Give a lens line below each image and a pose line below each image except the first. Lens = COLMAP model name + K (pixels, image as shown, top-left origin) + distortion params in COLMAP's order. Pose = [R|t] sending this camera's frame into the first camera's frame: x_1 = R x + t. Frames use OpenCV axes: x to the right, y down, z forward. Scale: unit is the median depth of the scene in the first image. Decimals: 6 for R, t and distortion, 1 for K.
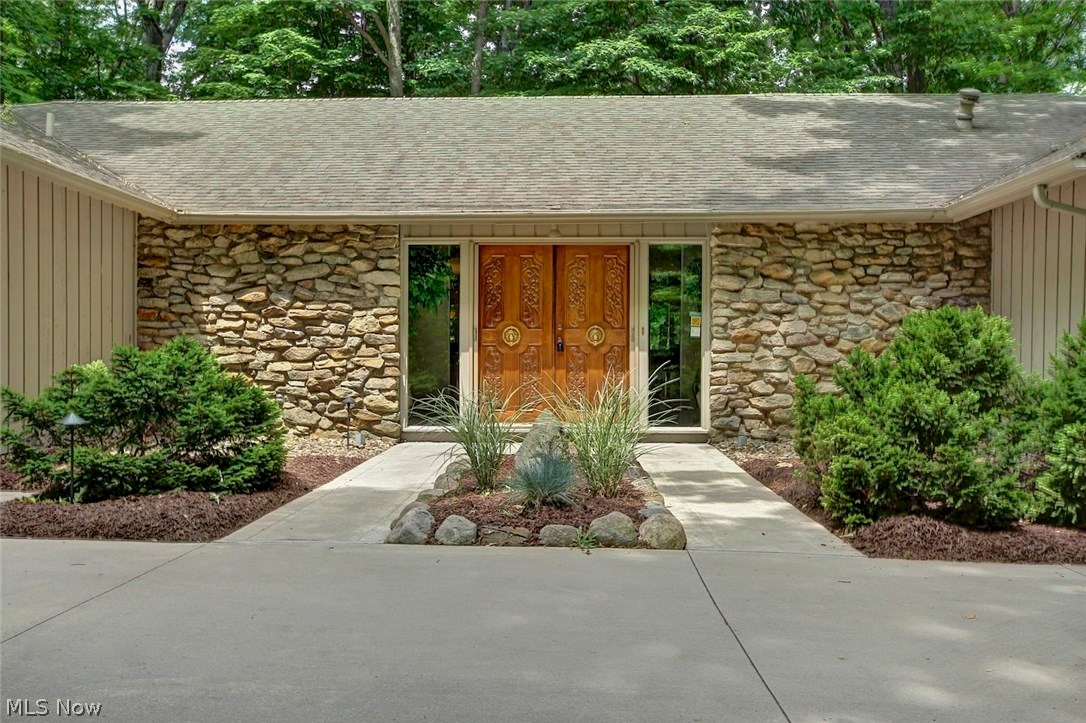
lens RADIAL K [[1013.4, 0, 541.3], [0, 1013.4, 365.9], [0, 0, 1]] dist [-0.003564, 0.000000]
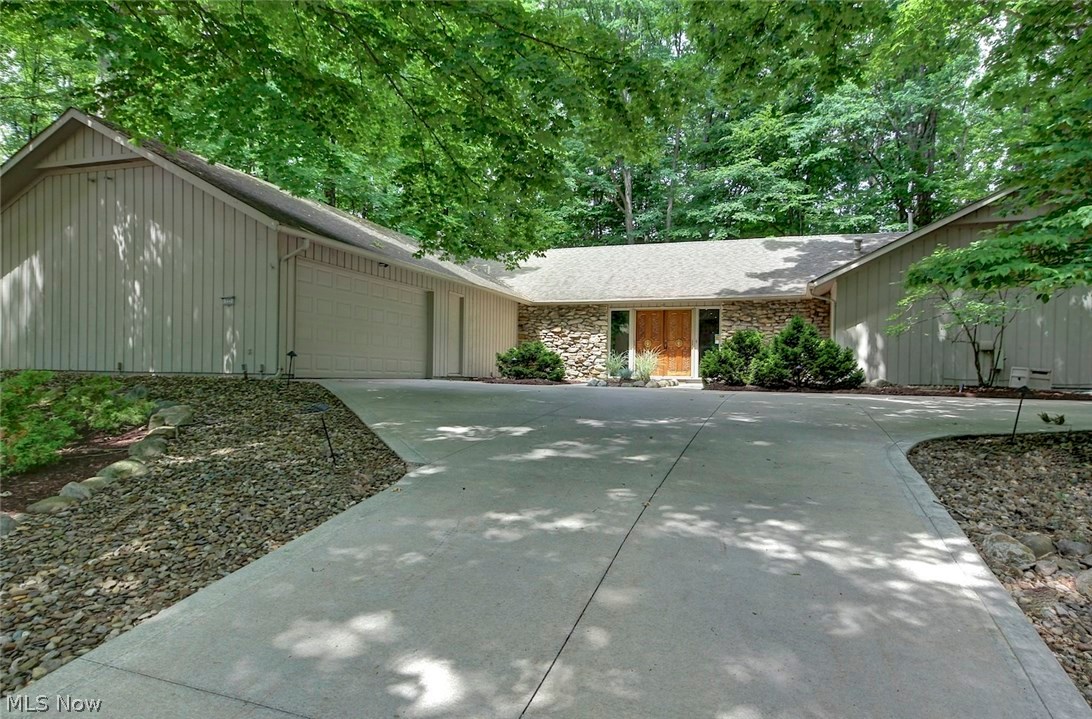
lens RADIAL K [[704.1, 0, 544.0], [0, 704.1, 363.4], [0, 0, 1]] dist [0.004041, 0.000186]
pose [[0.956000, 0.003821, -0.293342, 0.264570], [-0.010895, 0.999688, -0.022486, 0.070509], [0.293164, 0.024693, 0.955743, -0.908176]]
